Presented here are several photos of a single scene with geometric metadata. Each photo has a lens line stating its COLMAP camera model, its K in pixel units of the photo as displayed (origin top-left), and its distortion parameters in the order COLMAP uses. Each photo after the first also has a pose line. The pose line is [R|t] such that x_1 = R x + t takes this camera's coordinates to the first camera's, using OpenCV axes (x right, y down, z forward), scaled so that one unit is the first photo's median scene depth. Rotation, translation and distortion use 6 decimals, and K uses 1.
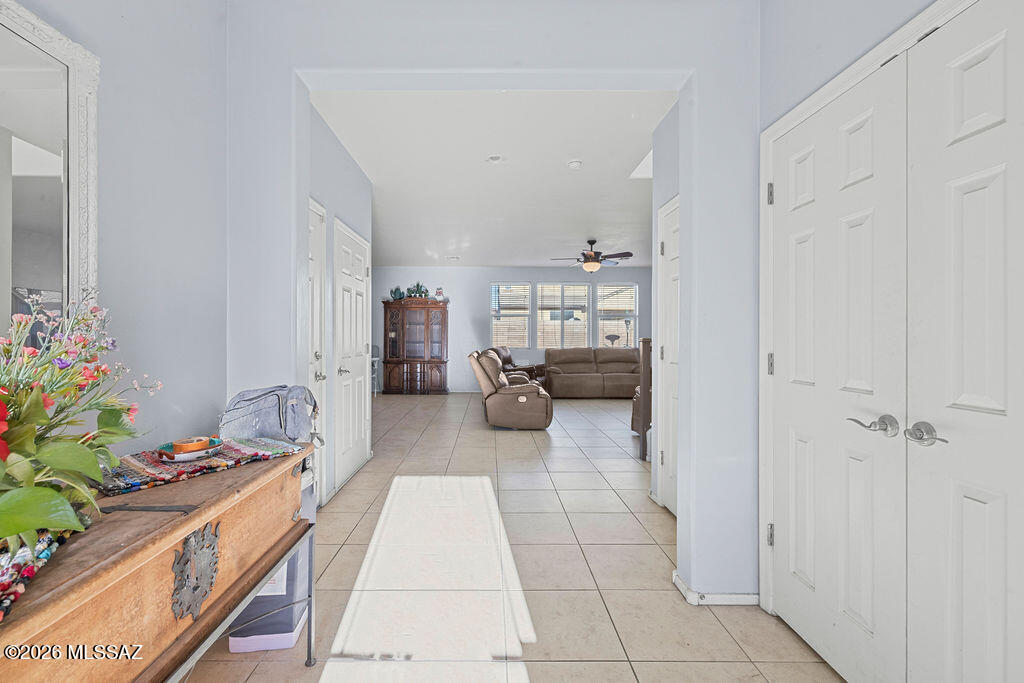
lens RADIAL K [[429.4, 0, 510.0], [0, 429.4, 337.9], [0, 0, 1]] dist [0.017168, -0.000038]
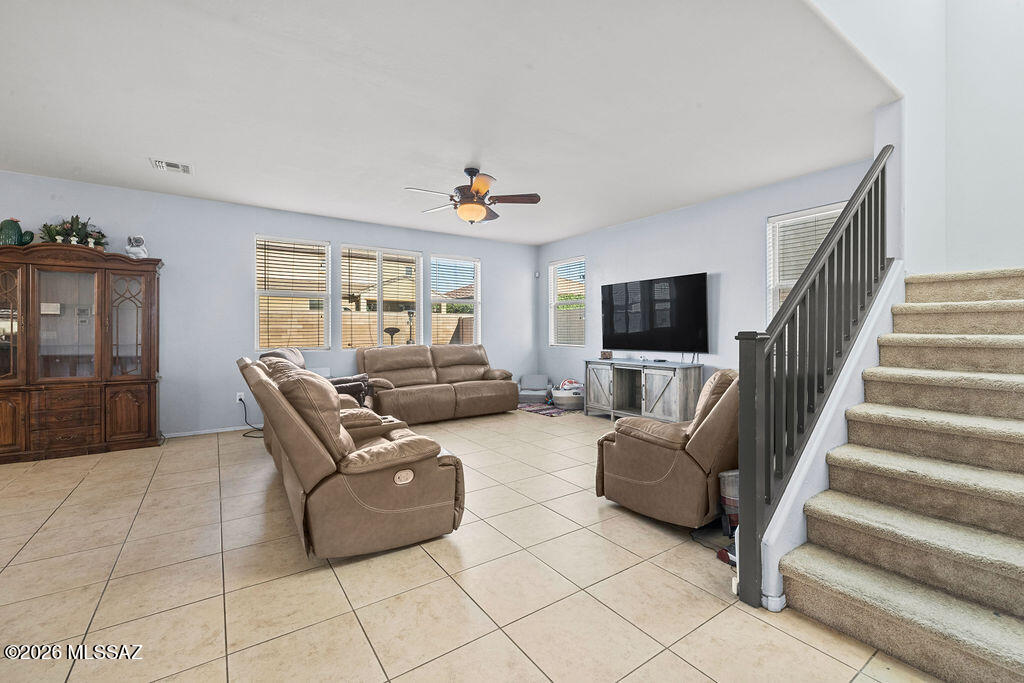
lens RADIAL K [[429.4, 0, 510.0], [0, 429.4, 337.9], [0, 0, 1]] dist [0.017168, -0.000038]
pose [[0.851849, -0.011335, 0.523664, -0.061178], [0.003146, 0.999858, 0.016526, -0.000659], [-0.523777, -0.012430, 0.851765, 0.344068]]
